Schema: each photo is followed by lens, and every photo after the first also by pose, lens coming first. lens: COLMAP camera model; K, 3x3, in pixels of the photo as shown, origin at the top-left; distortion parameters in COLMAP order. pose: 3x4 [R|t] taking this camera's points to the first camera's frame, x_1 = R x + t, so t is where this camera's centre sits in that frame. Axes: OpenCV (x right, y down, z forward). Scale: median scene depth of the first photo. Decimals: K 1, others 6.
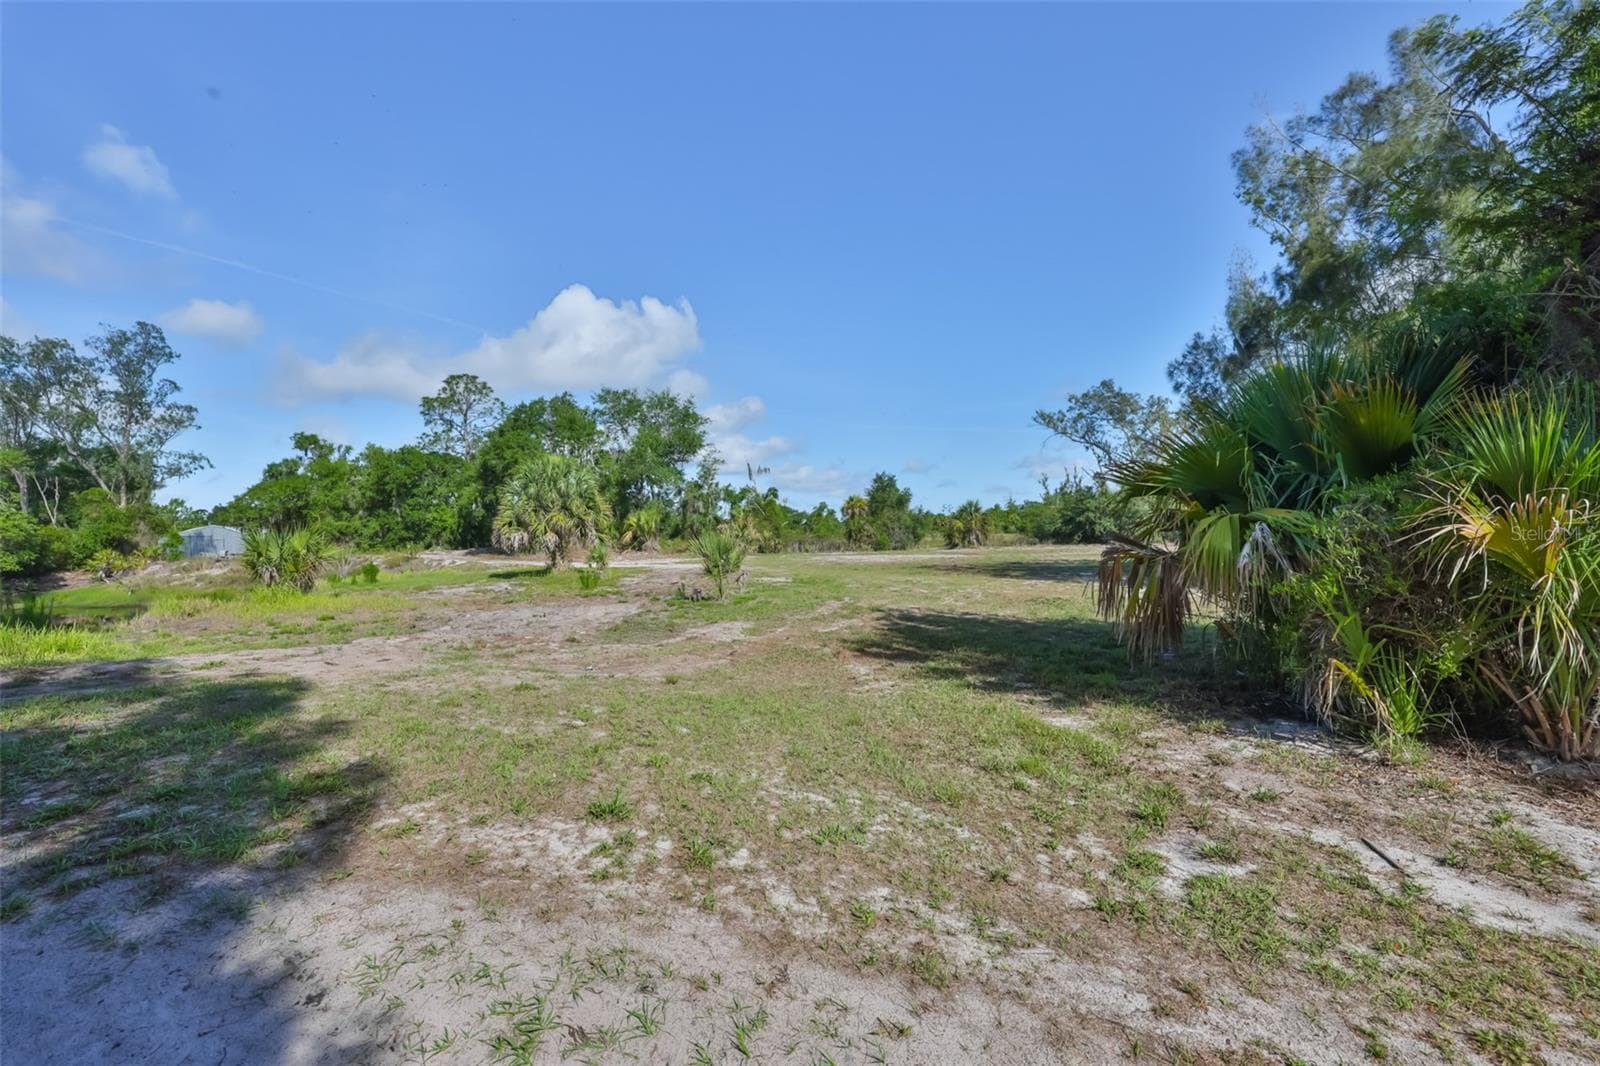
lens RADIAL K [[649.6, 0, 800.5], [0, 649.6, 528.5], [0, 0, 1]] dist [0.001396, 0.000774]
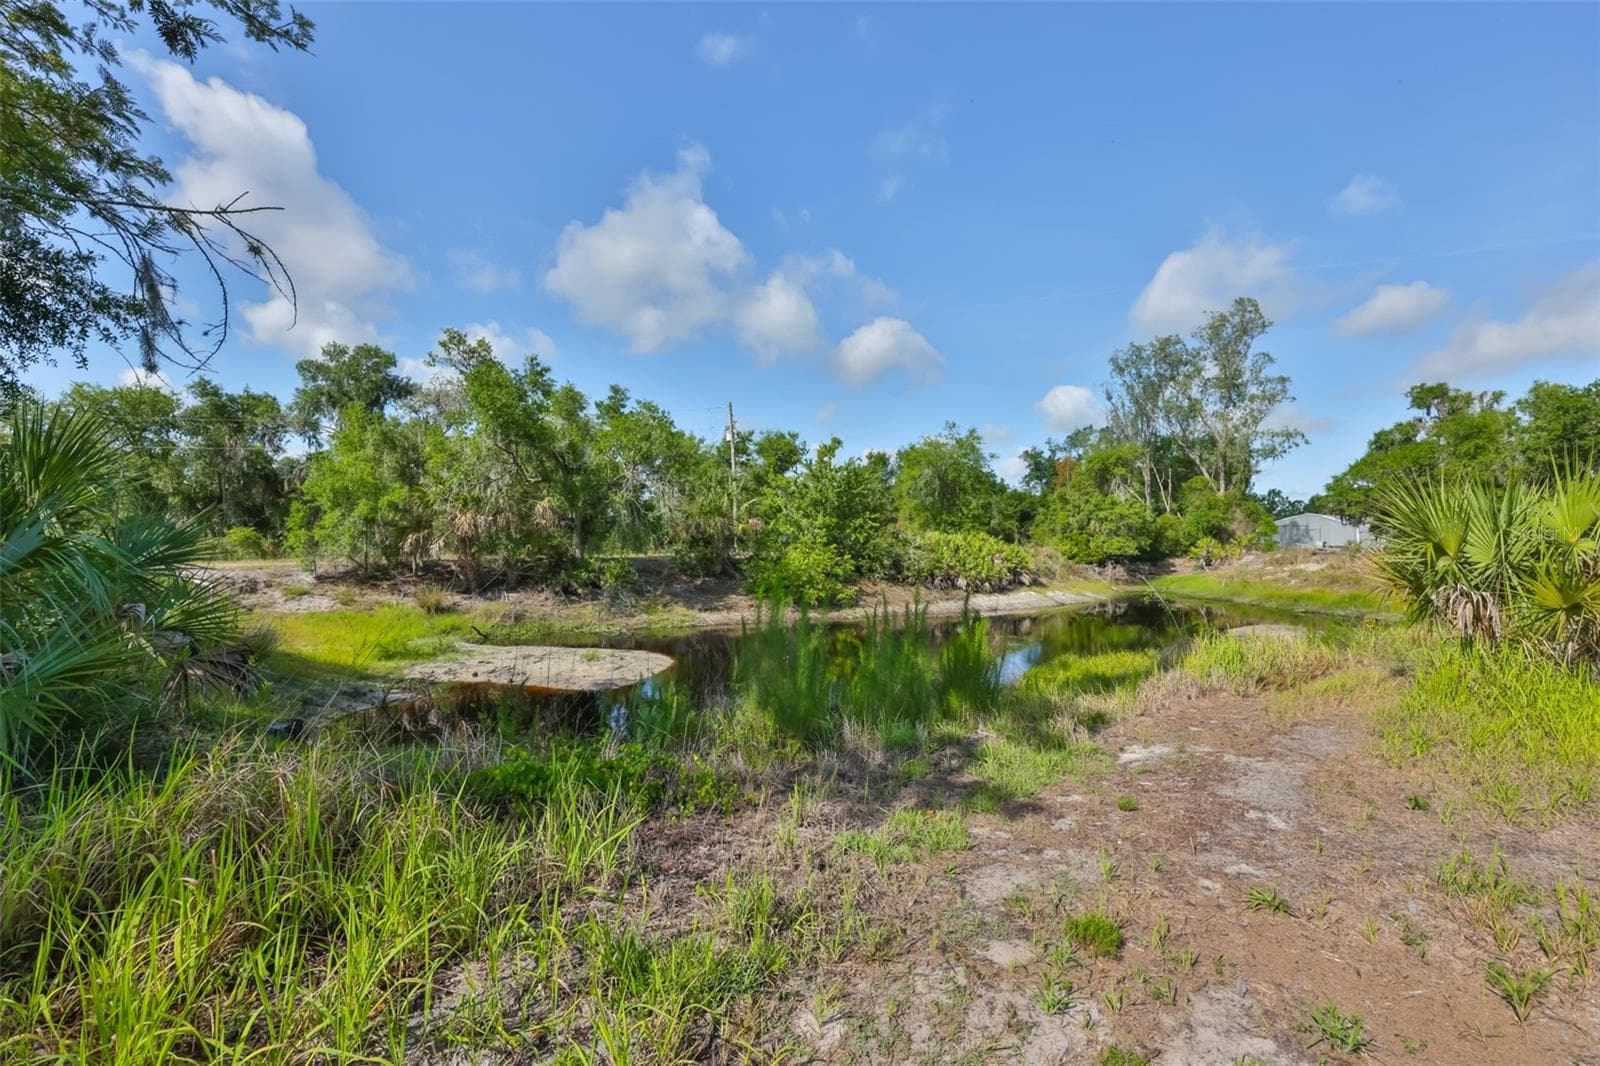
lens RADIAL K [[649.6, 0, 800.5], [0, 649.6, 528.5], [0, 0, 1]] dist [0.001396, 0.000774]
pose [[0.172044, 0.004876, -0.985077, -0.188042], [0.006105, 0.999963, 0.006016, 0.008390], [0.985070, -0.007049, 0.172008, 0.208294]]
